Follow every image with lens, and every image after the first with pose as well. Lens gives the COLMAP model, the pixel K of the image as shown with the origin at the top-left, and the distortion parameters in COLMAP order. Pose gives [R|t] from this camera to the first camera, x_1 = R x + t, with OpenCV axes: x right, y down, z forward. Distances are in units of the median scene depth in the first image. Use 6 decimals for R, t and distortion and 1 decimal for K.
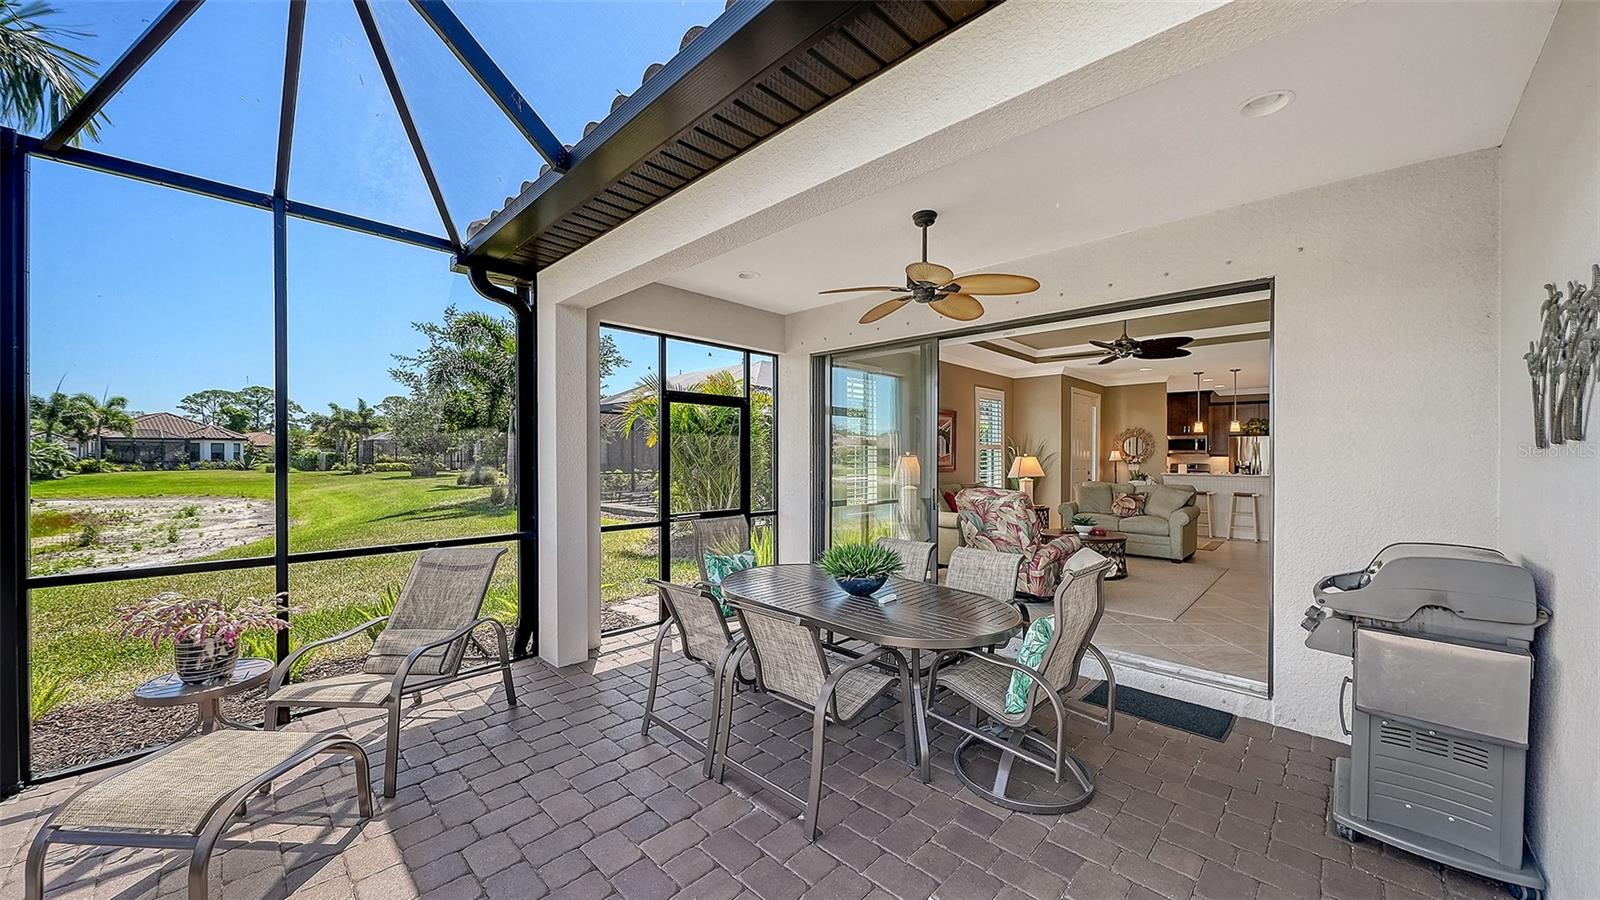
lens RADIAL K [[569.2, 0, 805.7], [0, 569.2, 452.9], [0, 0, 1]] dist [0.001012, -0.001311]
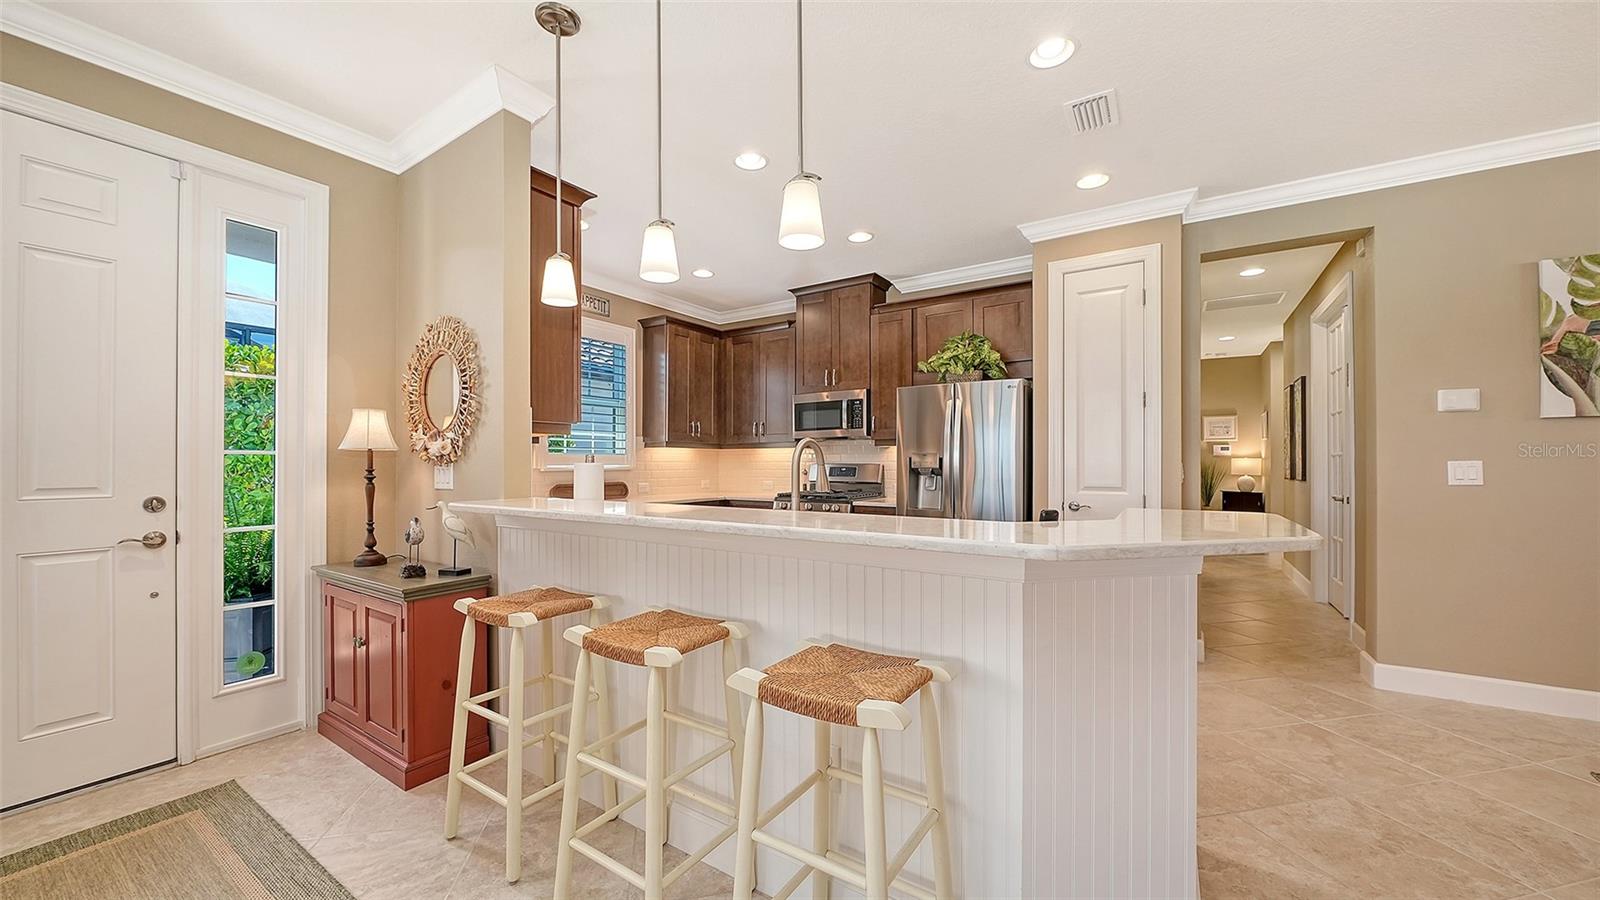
lens RADIAL K [[582.4, 0, 805.8], [0, 582.4, 462.8], [0, 0, 1]] dist [-0.006971, -0.001647]
pose [[0.981719, -0.007991, 0.190168, 0.680760], [0.007345, 0.999965, 0.004107, 0.018930], [-0.190194, -0.002635, 0.981743, 0.717697]]
